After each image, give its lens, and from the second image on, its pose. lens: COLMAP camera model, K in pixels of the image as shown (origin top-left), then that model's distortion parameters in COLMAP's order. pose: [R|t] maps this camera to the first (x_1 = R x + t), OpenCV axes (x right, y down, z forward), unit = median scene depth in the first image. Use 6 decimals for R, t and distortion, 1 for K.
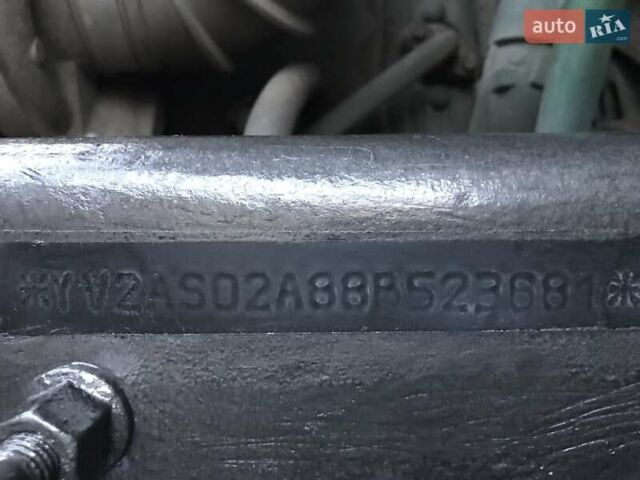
lens RADIAL K [[491.0, 0, 292.4], [0, 491.0, 228.4], [0, 0, 1]] dist [0.003599, -0.008367]
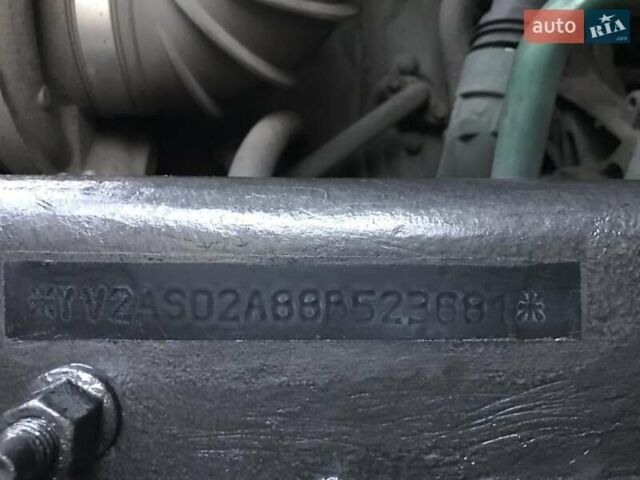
lens RADIAL K [[491.0, 0, 292.4], [0, 491.0, 228.4], [0, 0, 1]] dist [0.003599, -0.008367]
pose [[0.999703, 0.016312, 0.018107, 0.058896], [-0.014894, 0.997007, -0.075859, 0.029697], [-0.019290, 0.075566, 0.996954, -0.217564]]
